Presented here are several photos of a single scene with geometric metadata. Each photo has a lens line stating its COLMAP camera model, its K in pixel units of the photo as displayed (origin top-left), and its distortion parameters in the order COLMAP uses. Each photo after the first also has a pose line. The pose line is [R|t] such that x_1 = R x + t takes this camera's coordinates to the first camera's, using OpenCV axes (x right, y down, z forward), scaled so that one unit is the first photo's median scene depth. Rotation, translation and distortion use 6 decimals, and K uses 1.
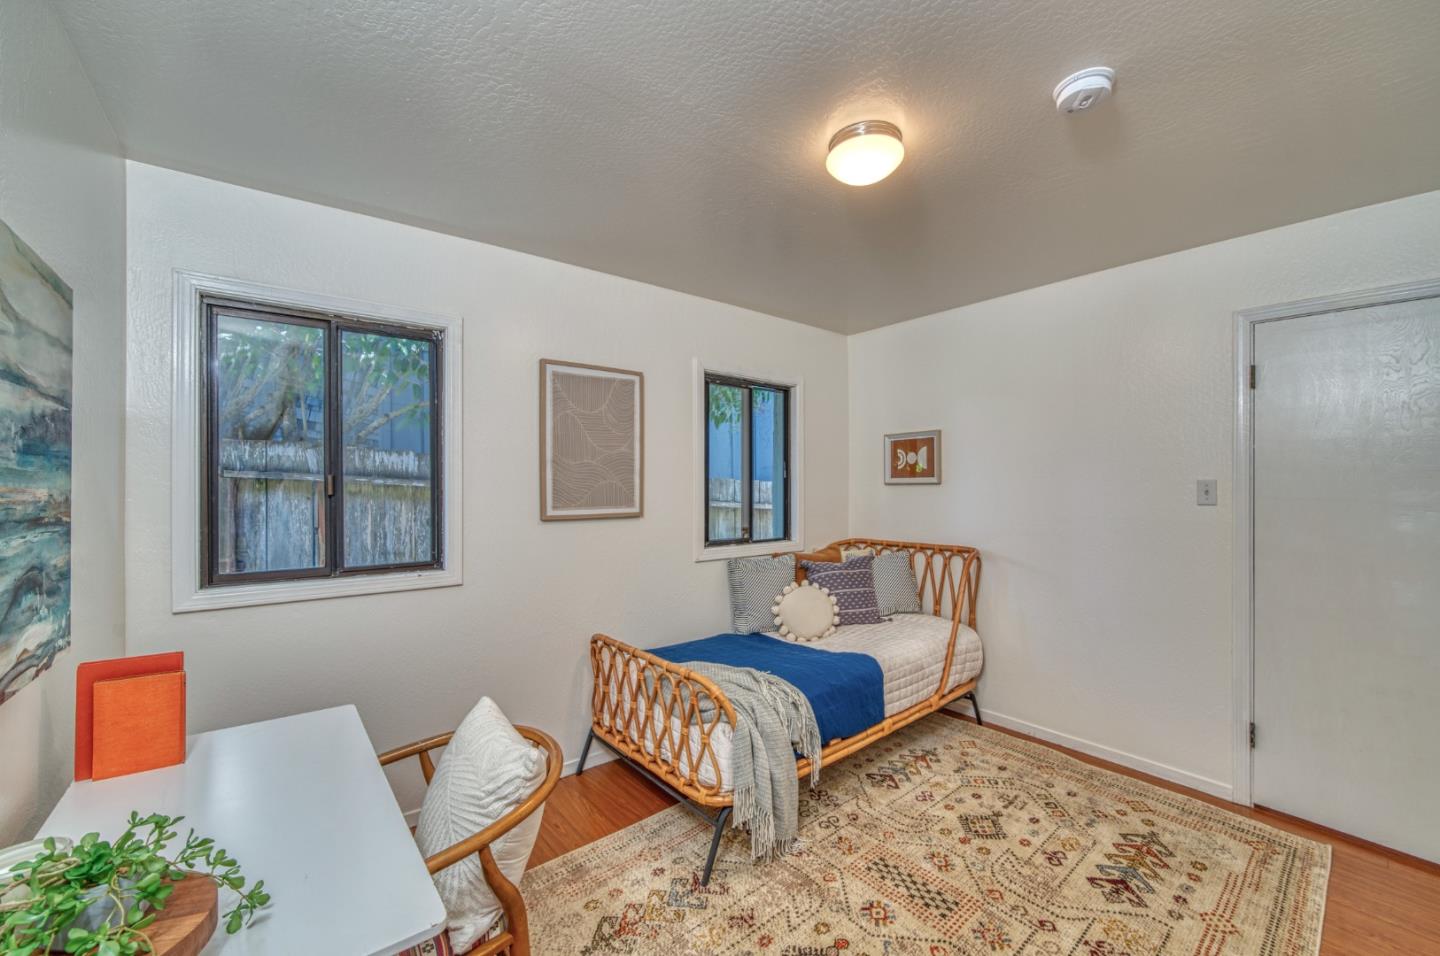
lens RADIAL K [[565.9, 0, 722.2], [0, 565.9, 485.3], [0, 0, 1]] dist [0.000261, -0.000011]
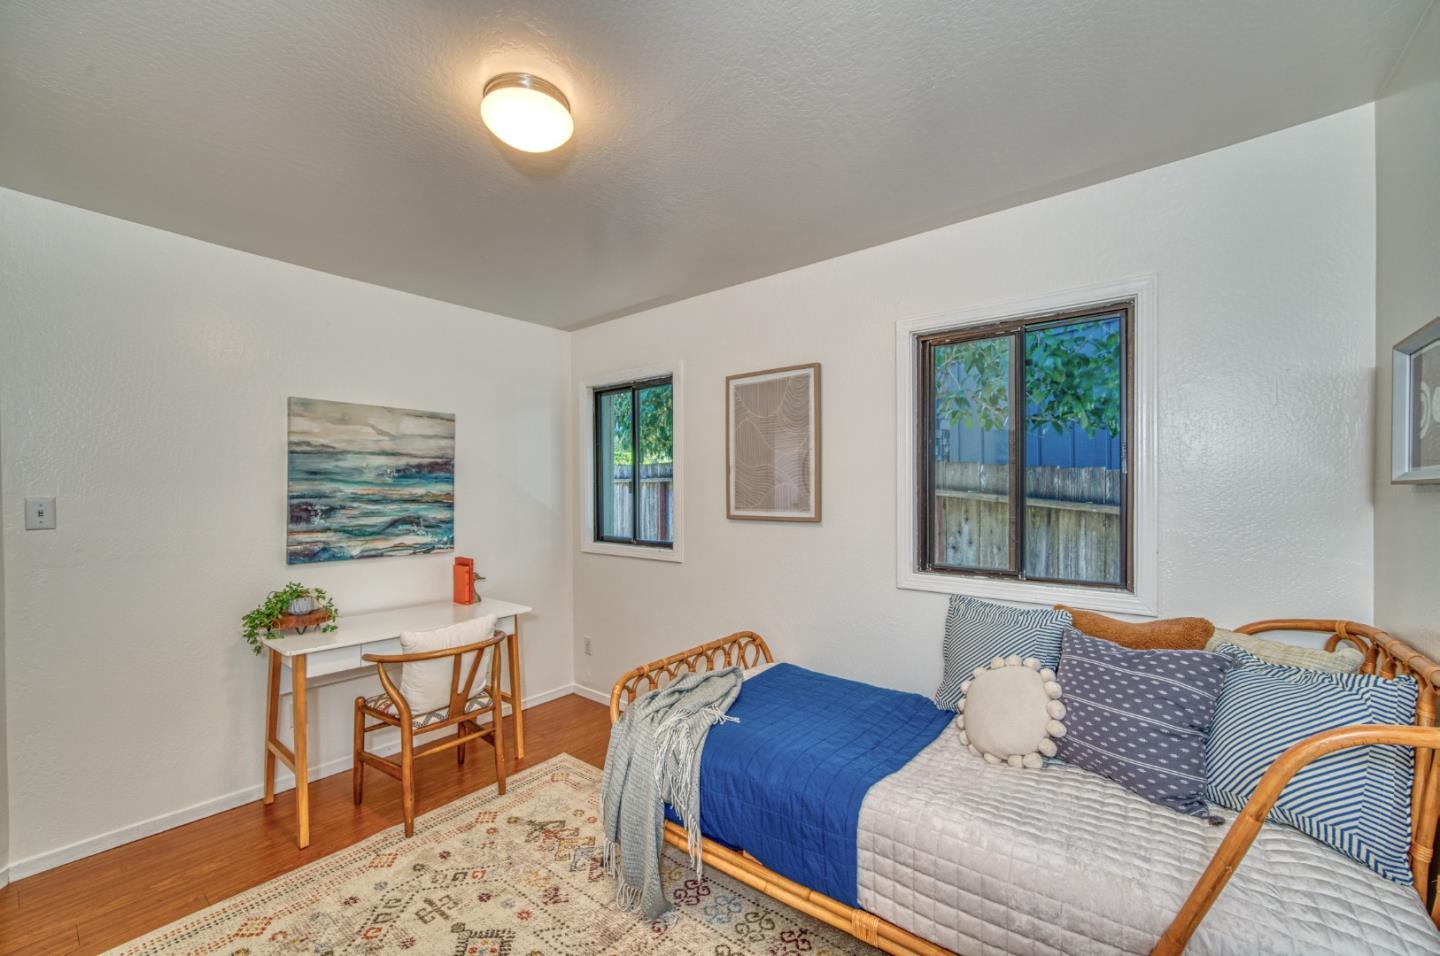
lens RADIAL K [[565.9, 0, 721.0], [0, 565.9, 479.2], [0, 0, 1]] dist [0.000261, -0.000011]
pose [[0.240199, -0.003428, -0.970718, 0.773489], [0.005961, 0.999980, -0.002057, -0.014463], [0.970705, -0.005292, 0.240215, 0.703909]]
